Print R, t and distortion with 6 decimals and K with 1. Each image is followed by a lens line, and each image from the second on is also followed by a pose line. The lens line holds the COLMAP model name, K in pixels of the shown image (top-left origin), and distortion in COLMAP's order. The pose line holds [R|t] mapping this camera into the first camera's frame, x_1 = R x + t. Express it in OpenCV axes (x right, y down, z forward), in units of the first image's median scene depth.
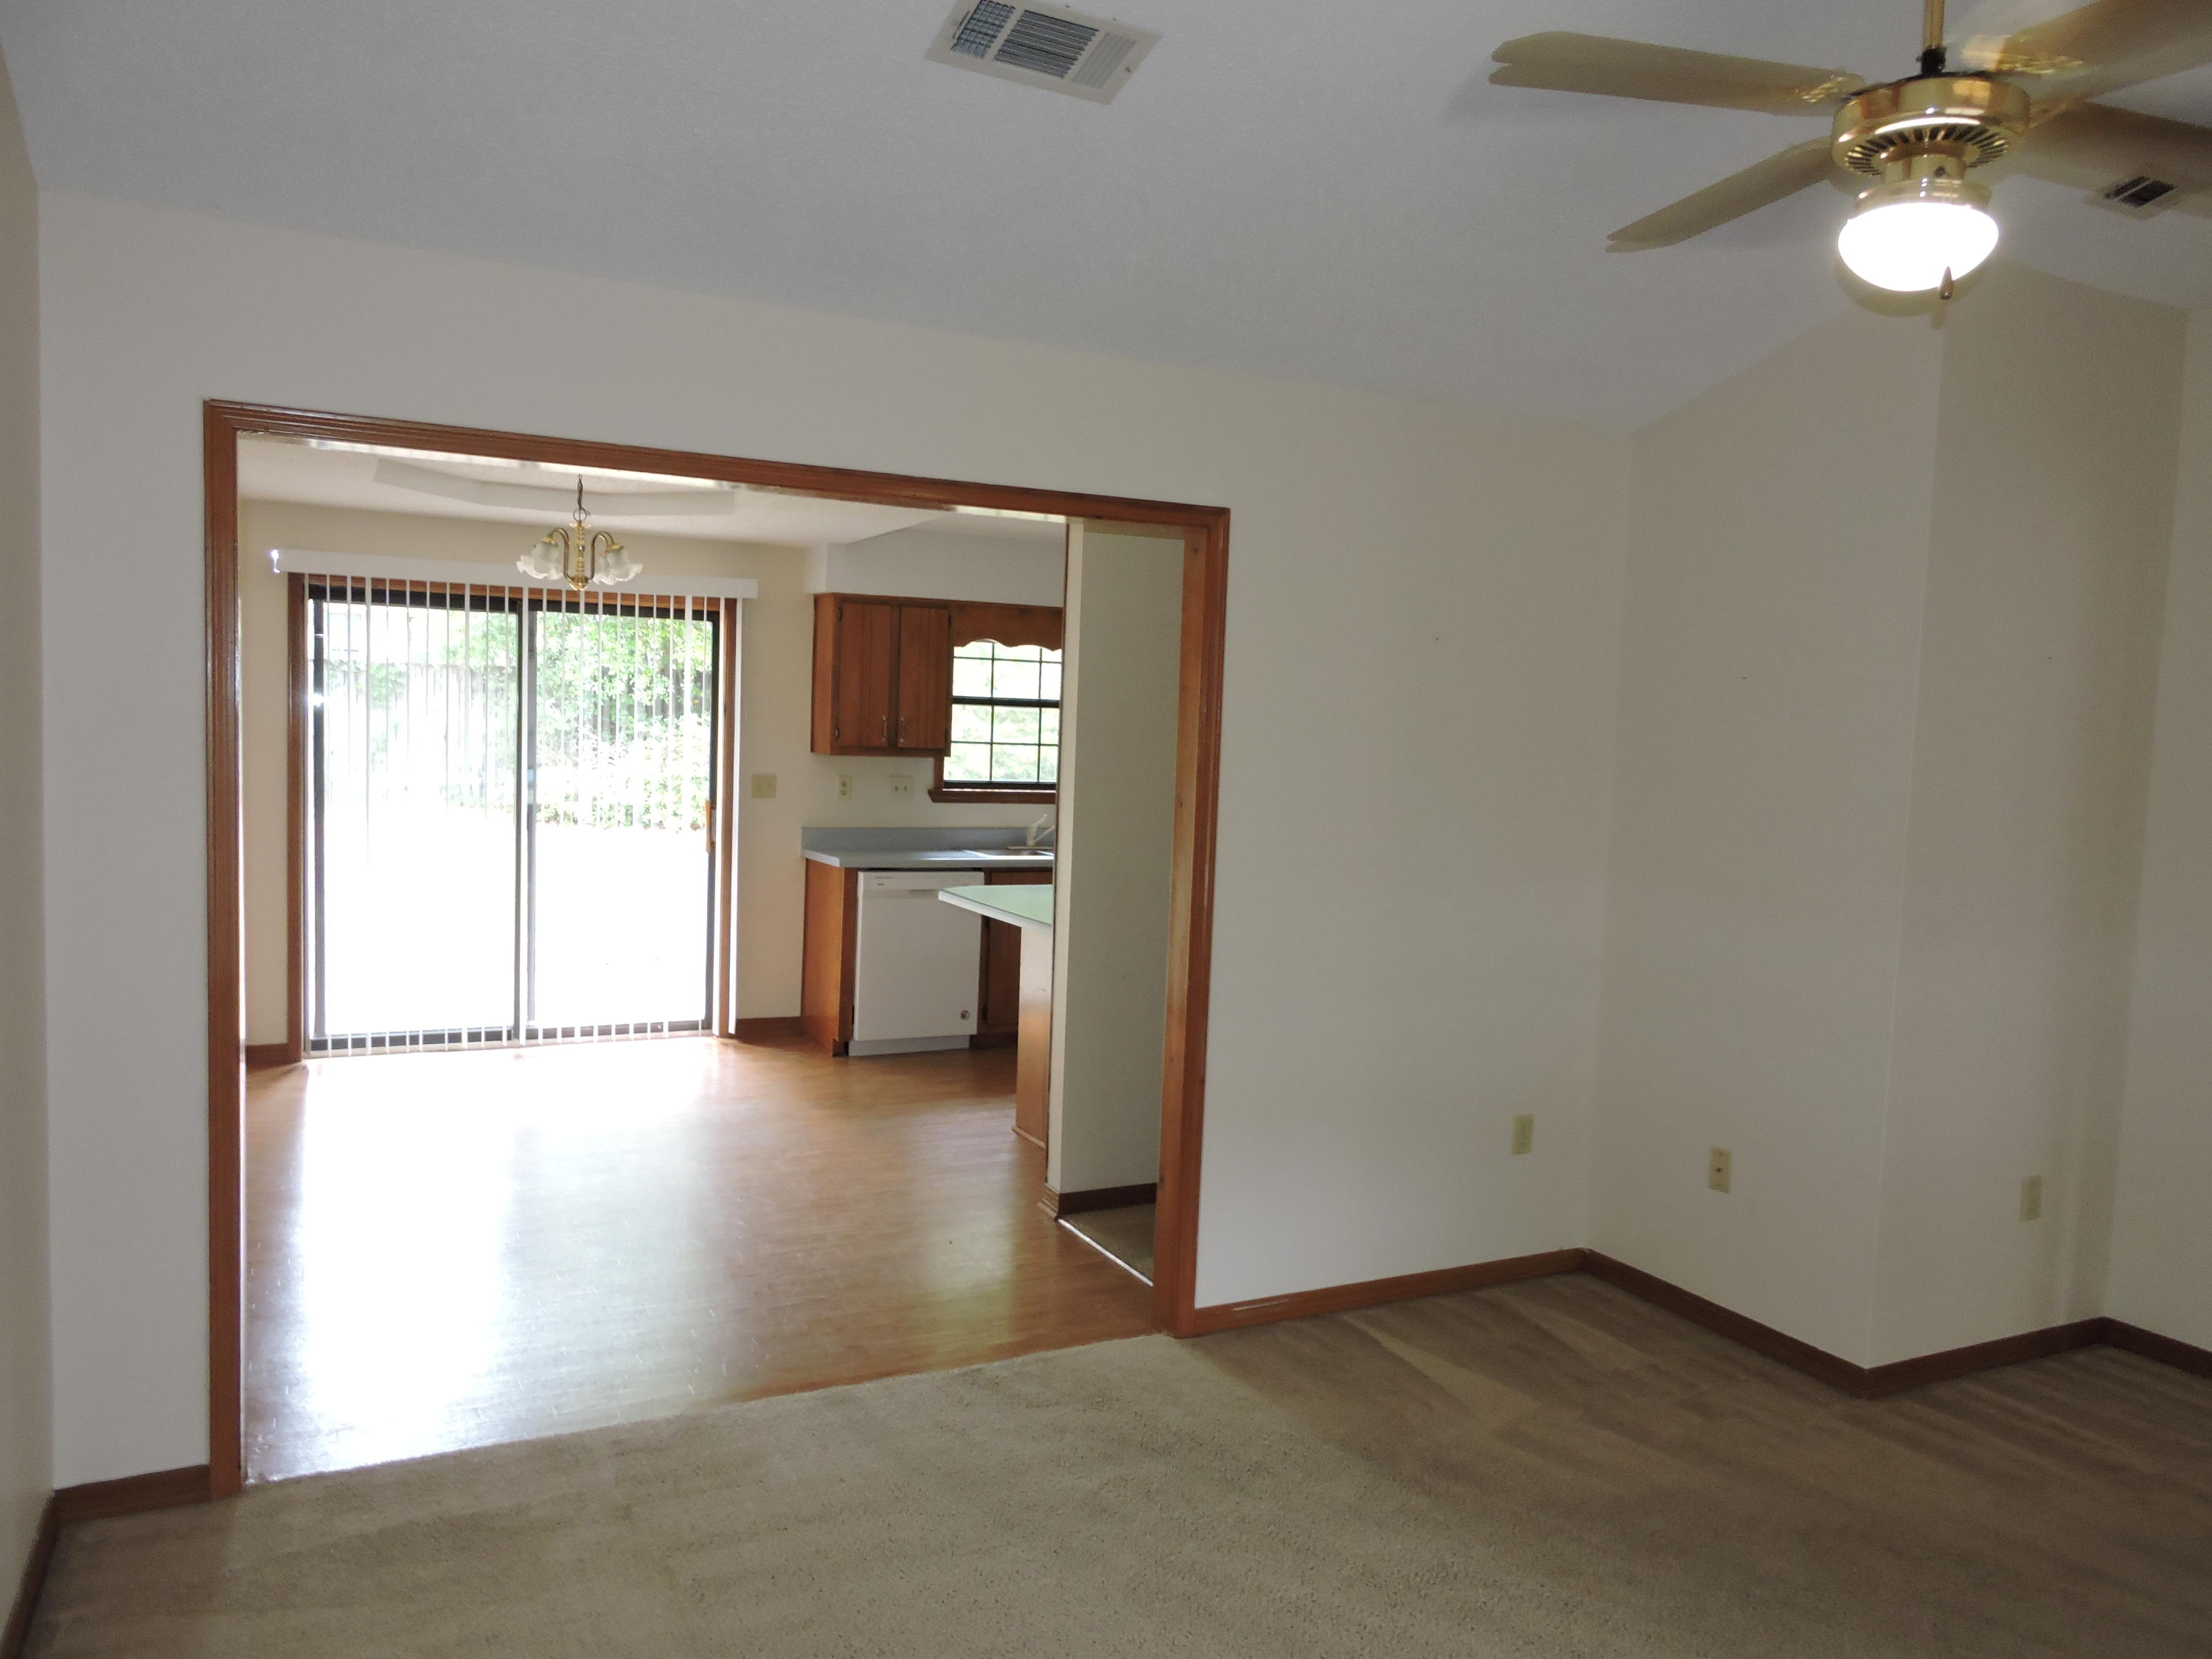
lens RADIAL K [[1565.2, 0, 1097.9], [0, 1565.2, 842.8], [0, 0, 1]] dist [-0.002694, -0.006939]
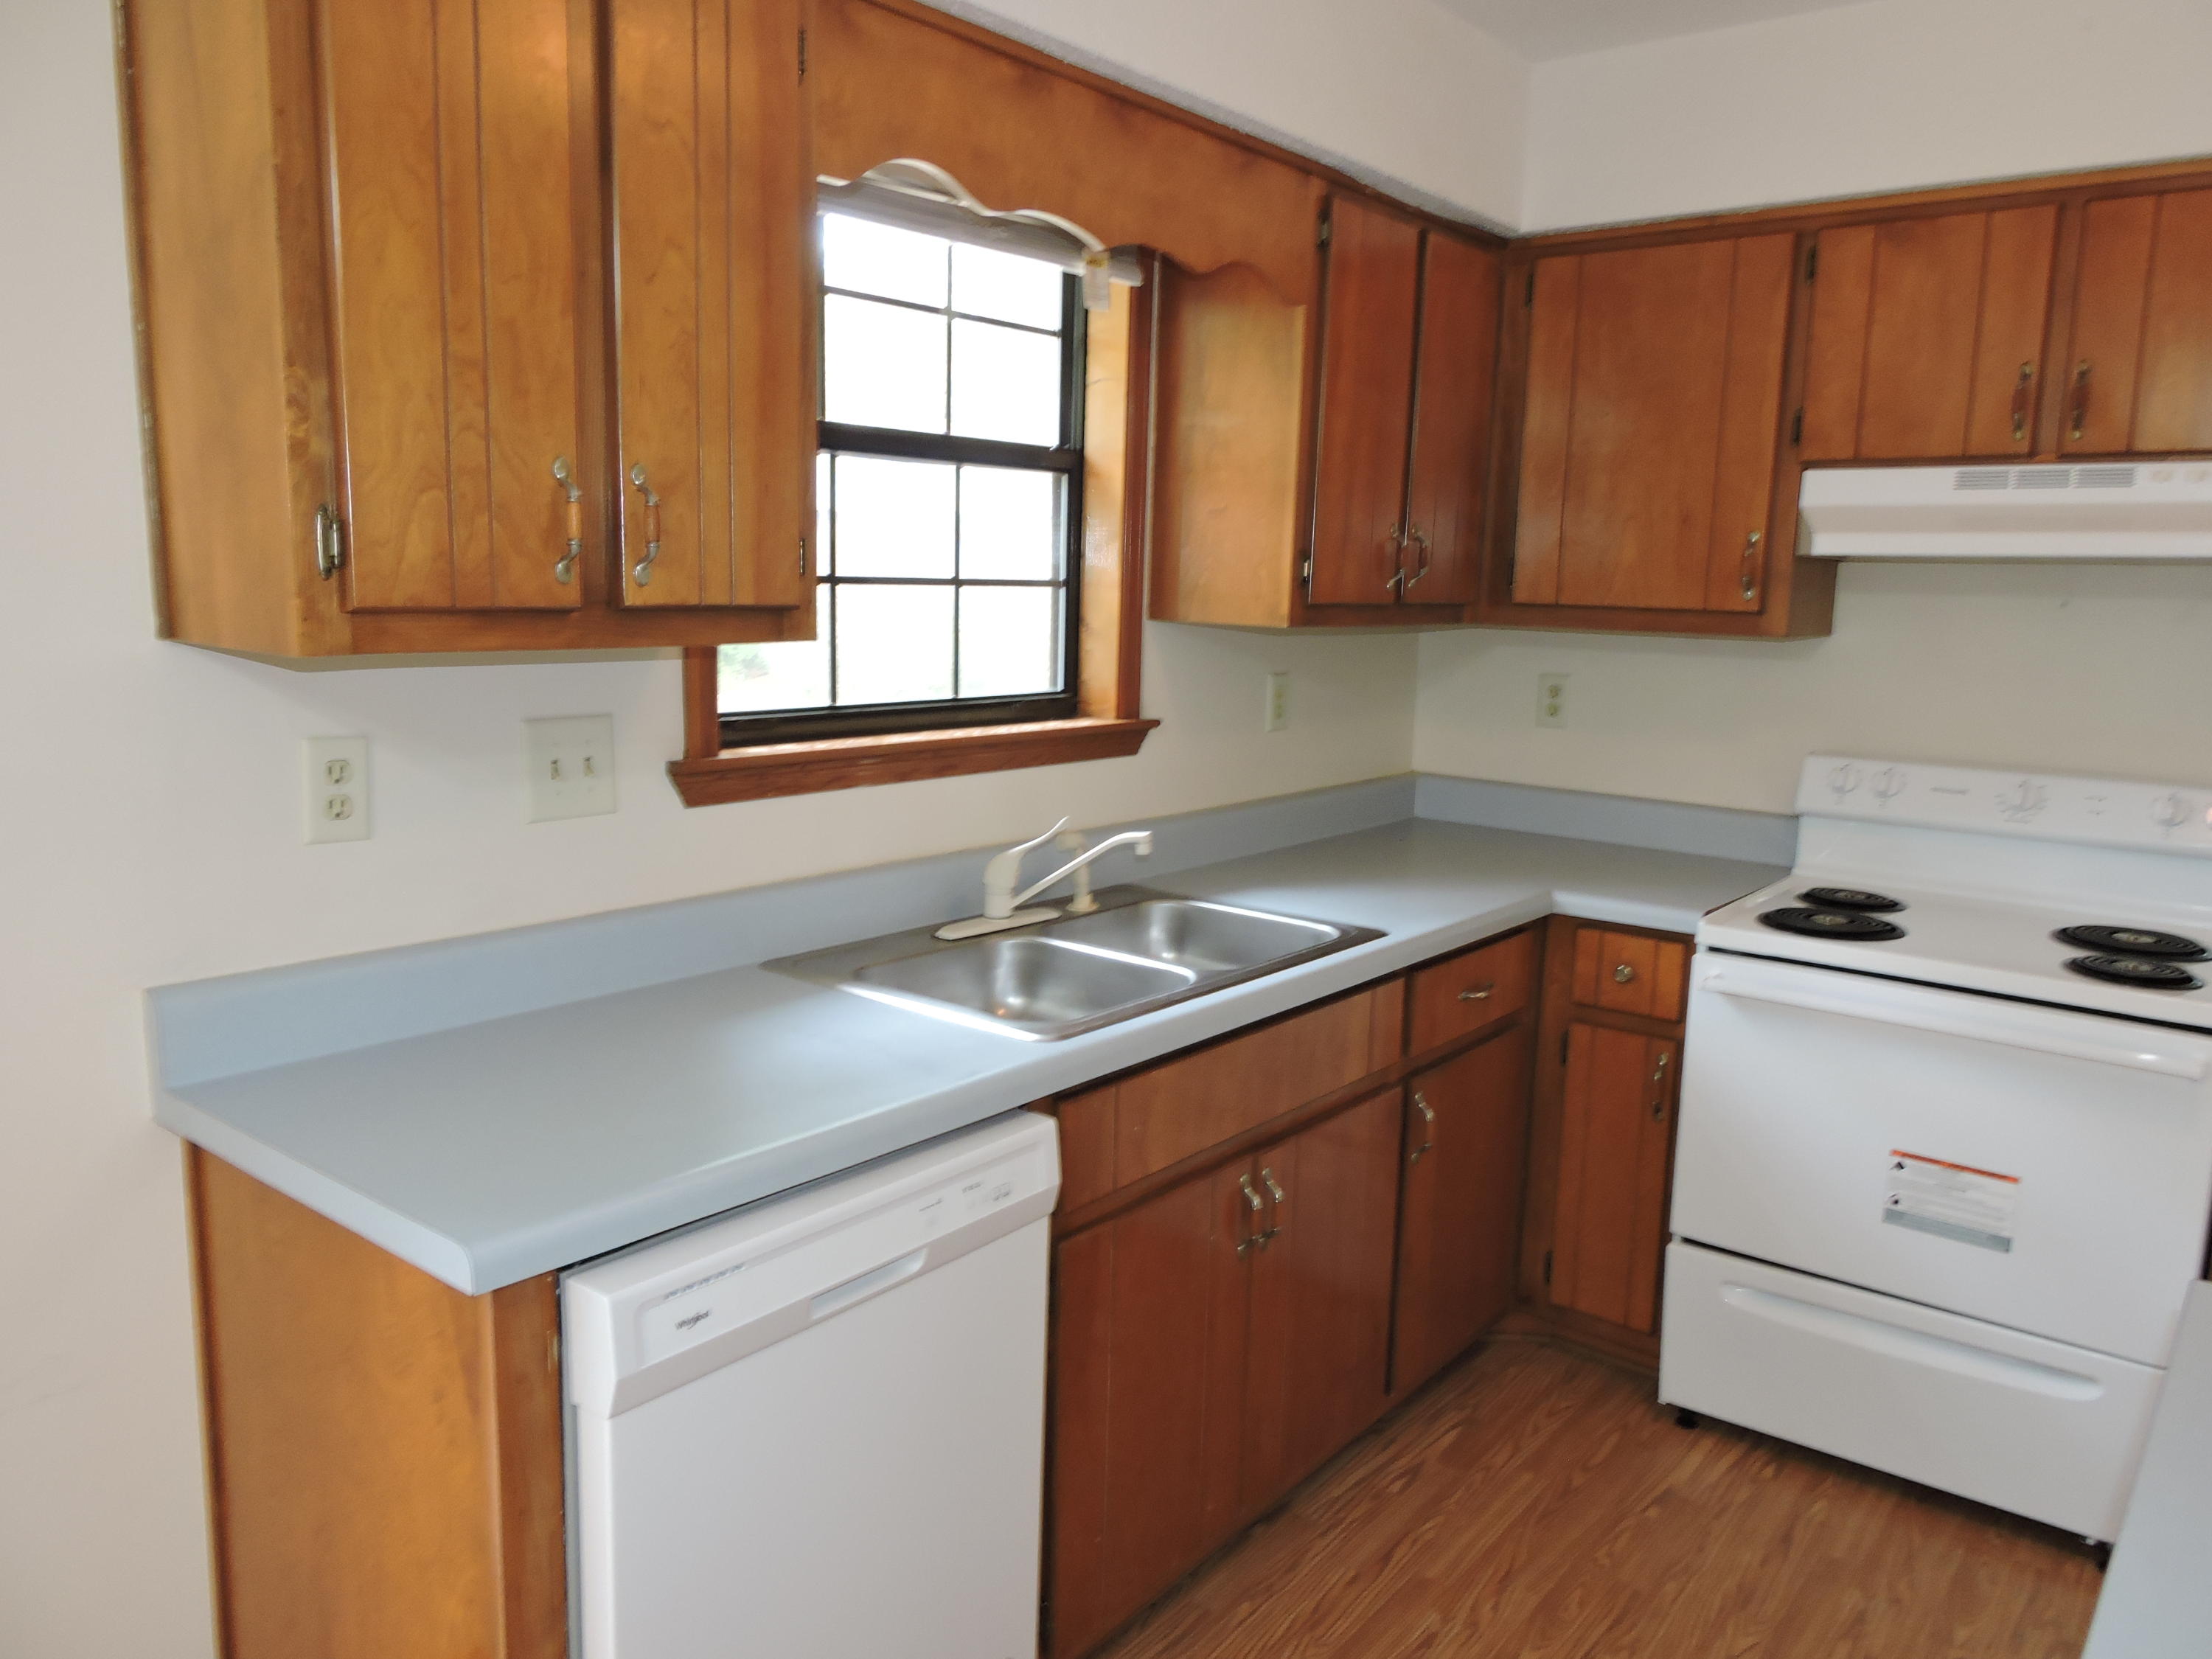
lens RADIAL K [[1565.2, 0, 1115.0], [0, 1565.2, 831.5], [0, 0, 1]] dist [-0.002694, -0.006939]
pose [[0.906920, -0.081774, 0.413291, -0.158086], [0.038738, 0.993012, 0.111472, -0.051221], [-0.419519, -0.085086, 0.903750, 0.763430]]
